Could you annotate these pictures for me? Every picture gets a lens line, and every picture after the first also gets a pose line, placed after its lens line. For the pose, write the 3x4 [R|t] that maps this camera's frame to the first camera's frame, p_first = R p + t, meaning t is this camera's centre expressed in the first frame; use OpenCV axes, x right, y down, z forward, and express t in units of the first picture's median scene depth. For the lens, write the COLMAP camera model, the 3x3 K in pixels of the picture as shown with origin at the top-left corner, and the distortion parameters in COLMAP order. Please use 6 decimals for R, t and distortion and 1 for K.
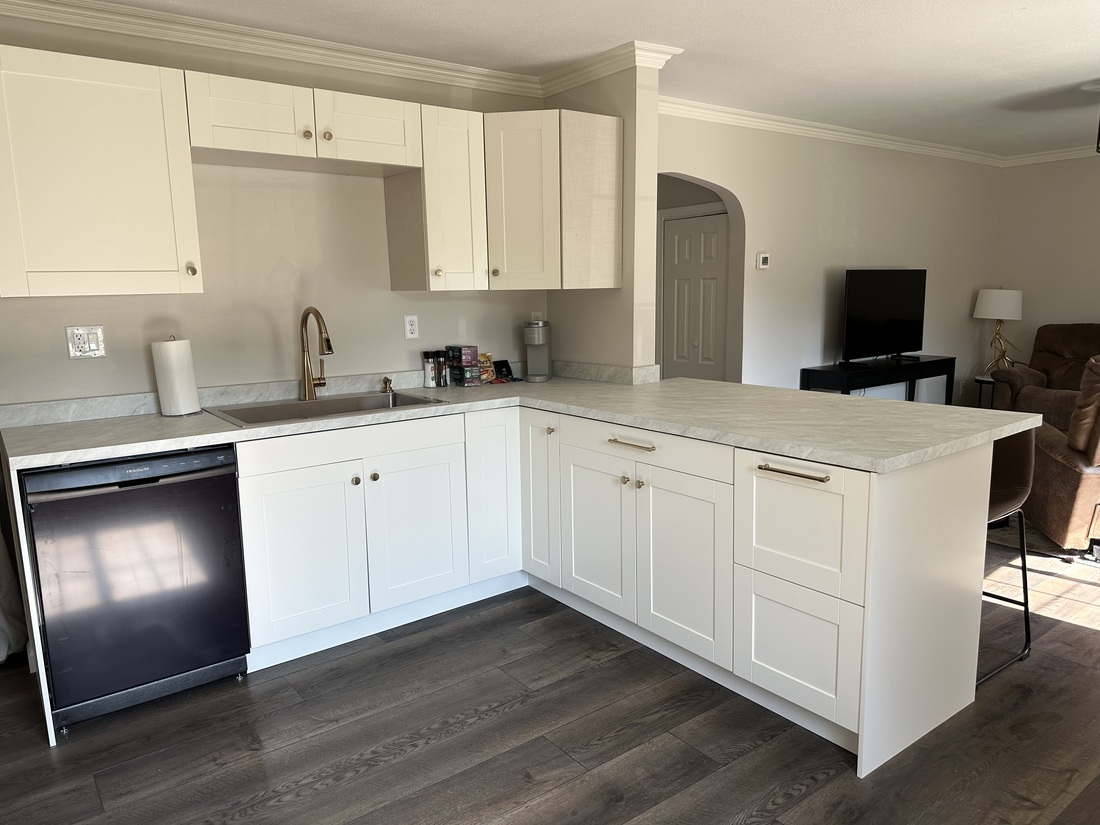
lens RADIAL K [[767.4, 0, 548.4], [0, 767.4, 418.6], [0, 0, 1]] dist [0.062892, -0.075793]
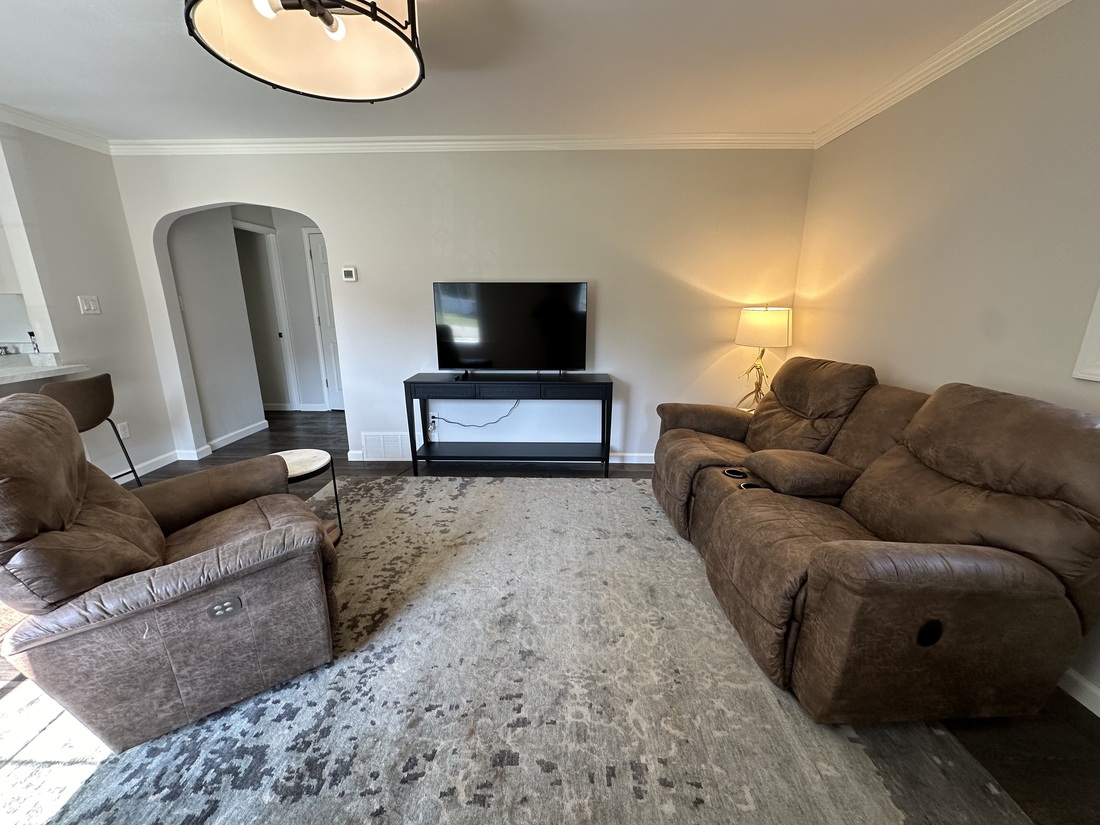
lens RADIAL K [[438.2, 0, 550.0], [0, 438.2, 412.5], [0, 0, 1]] dist [-0.001009, -0.000134]
pose [[0.782668, 0.172240, -0.598135, 2.061724], [-0.116793, 0.984521, 0.130679, -0.270619], [0.611384, -0.032421, 0.790669, 1.470674]]
